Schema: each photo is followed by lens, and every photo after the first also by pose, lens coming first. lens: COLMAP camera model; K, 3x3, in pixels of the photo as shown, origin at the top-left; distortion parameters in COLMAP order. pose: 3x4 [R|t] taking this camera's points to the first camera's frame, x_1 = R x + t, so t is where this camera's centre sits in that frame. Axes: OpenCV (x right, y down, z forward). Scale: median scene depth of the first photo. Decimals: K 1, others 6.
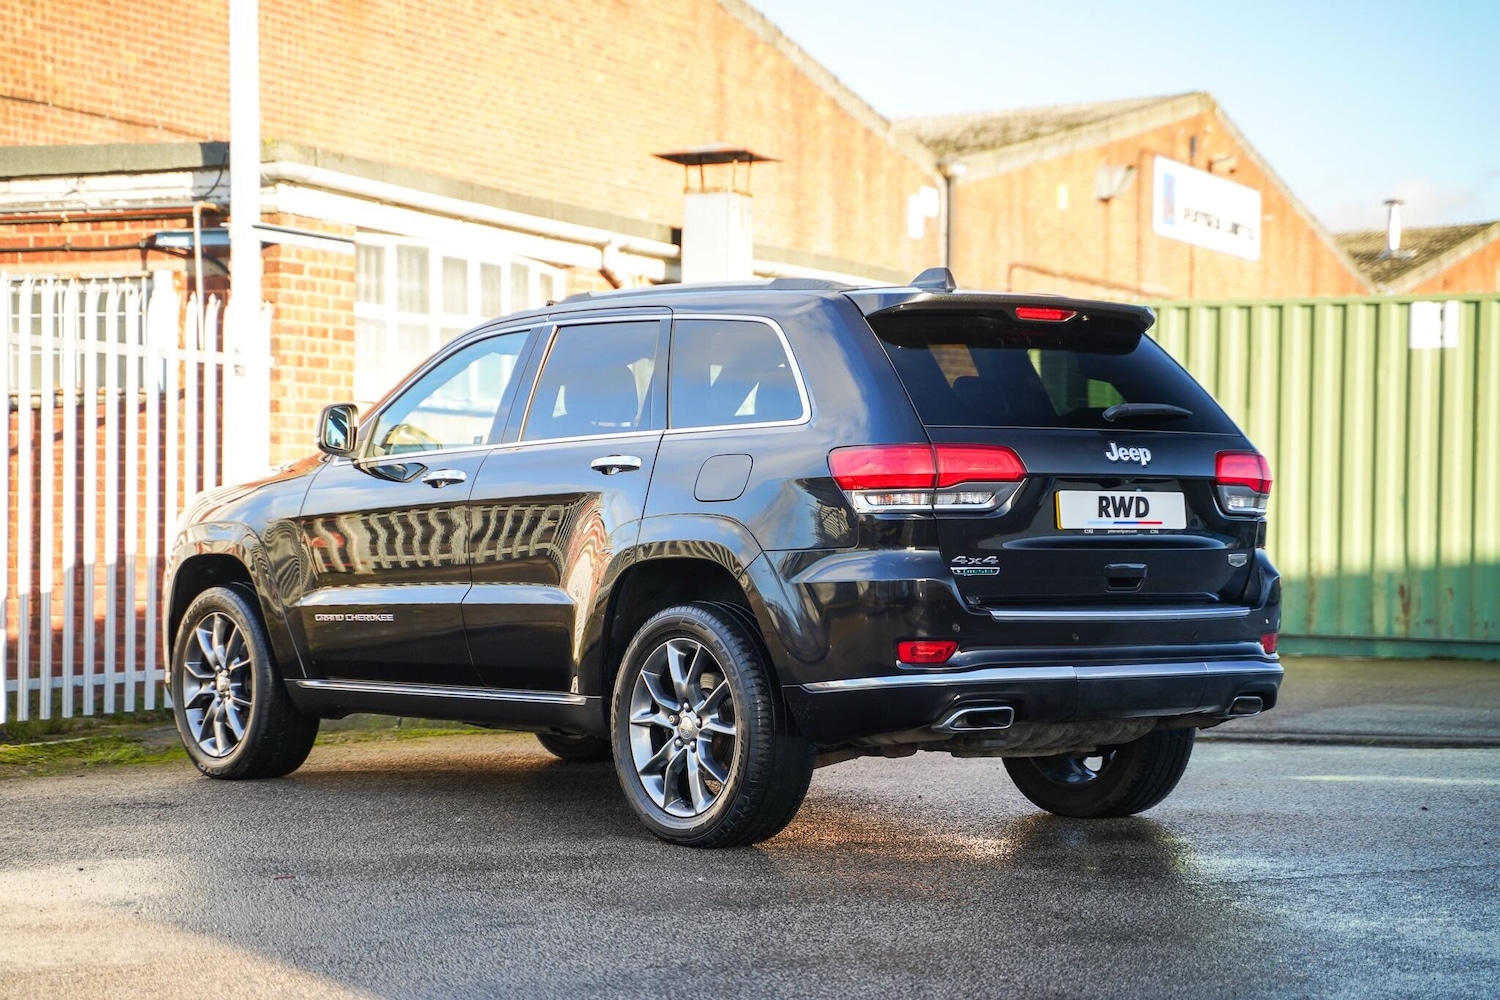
lens RADIAL K [[3283.5, 0, 750.0], [0, 3283.5, 500.0], [0, 0, 1]] dist [0.325505, 0.244346]
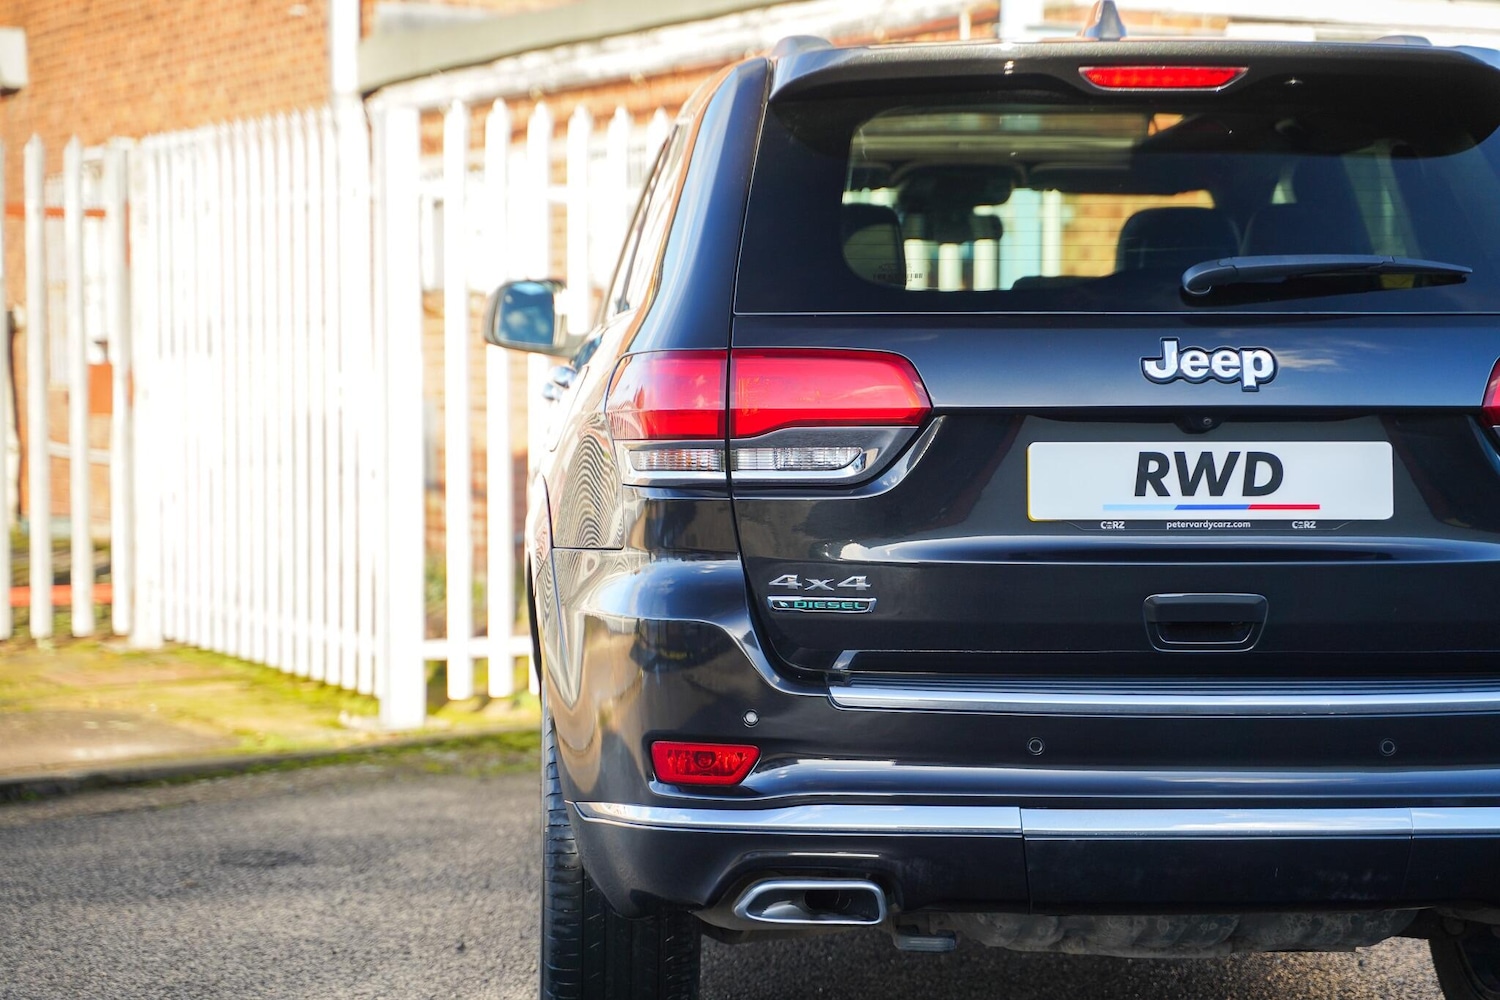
lens RADIAL K [[3198.7, 0, 750.0], [0, 3198.7, 500.0], [0, 0, 1]] dist [0.309300, -0.181463]
pose [[0.822515, 0.020284, -0.568382, 0.297675], [0.005953, 0.999002, 0.044266, -0.013933], [0.568713, -0.039793, 0.821573, 0.532387]]
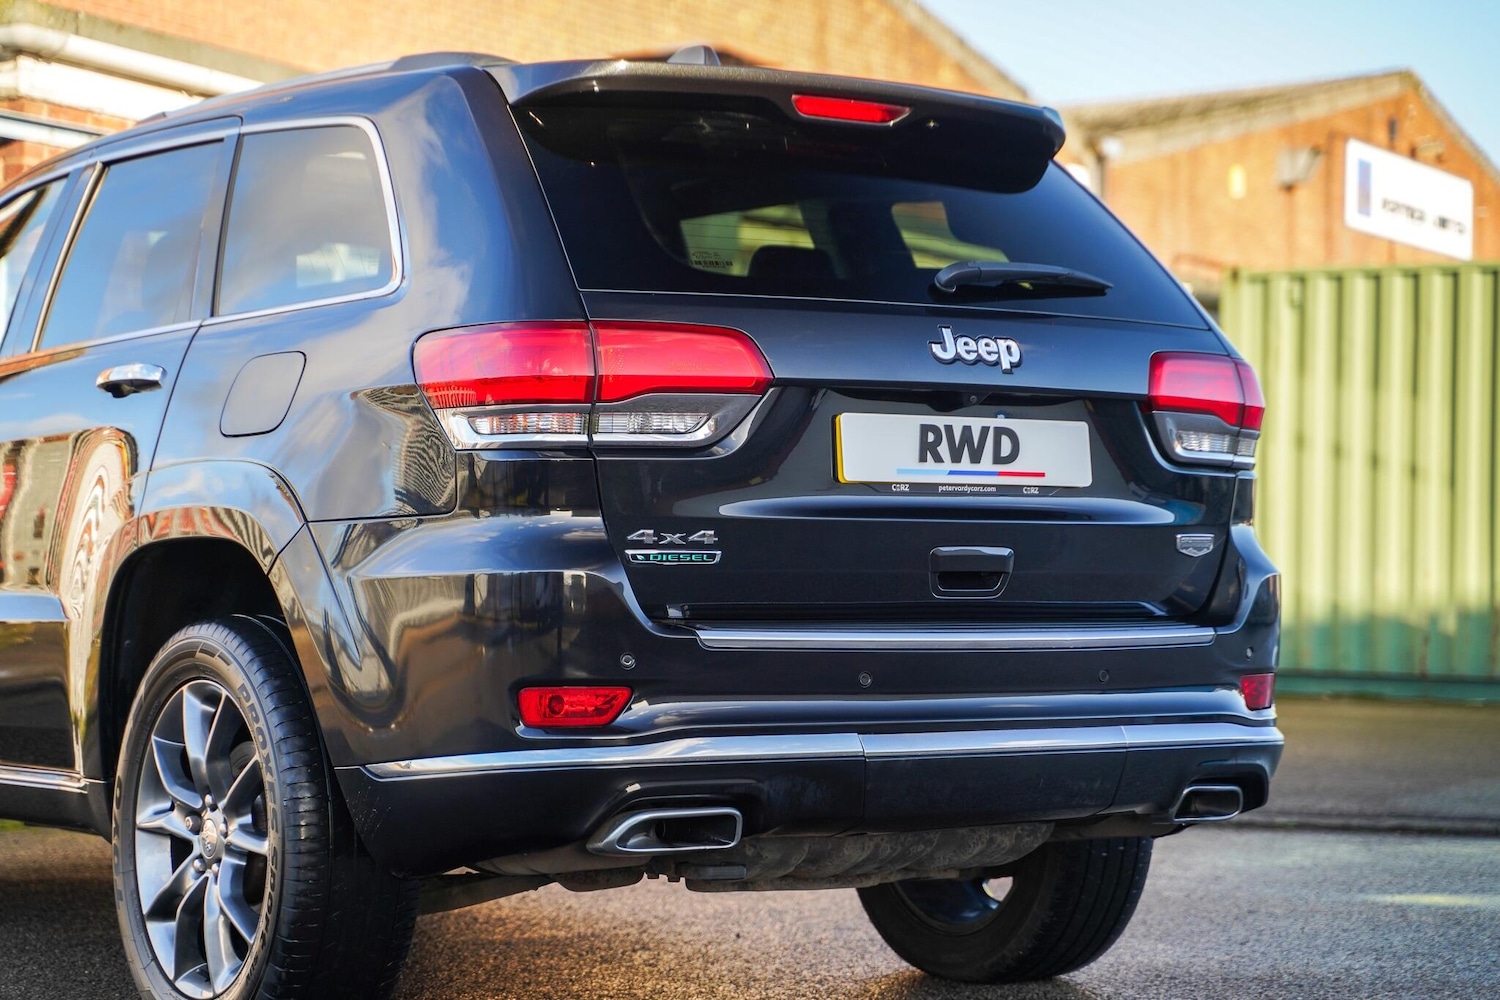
lens RADIAL K [[3198.7, 0, 750.0], [0, 3198.7, 500.0], [0, 0, 1]] dist [0.309300, -0.181463]
pose [[0.996946, -0.000581, -0.078090, 0.109060], [-0.000385, 0.999924, -0.012360, 0.016660], [0.078092, 0.012353, 0.996870, 0.422793]]
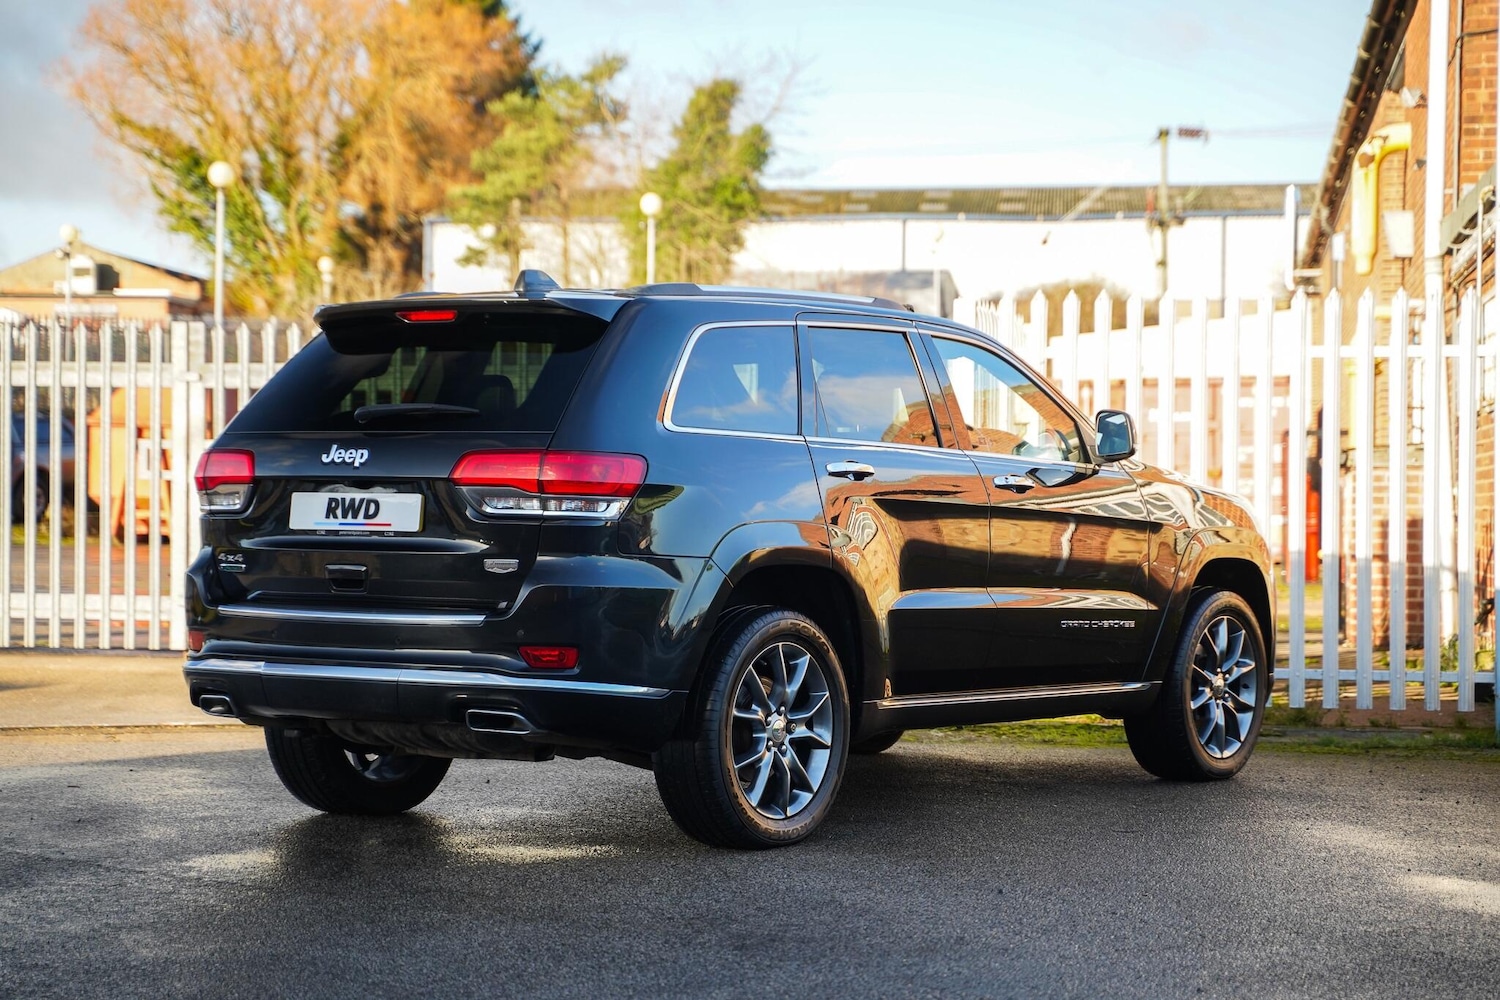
lens RADIAL K [[3198.7, 0, 750.0], [0, 3198.7, 500.0], [0, 0, 1]] dist [0.309300, -0.181463]
pose [[0.271363, -0.002547, -0.962474, 1.002481], [-0.000856, 0.999995, -0.002888, 0.002102], [0.962477, 0.001608, 0.271359, 0.782149]]
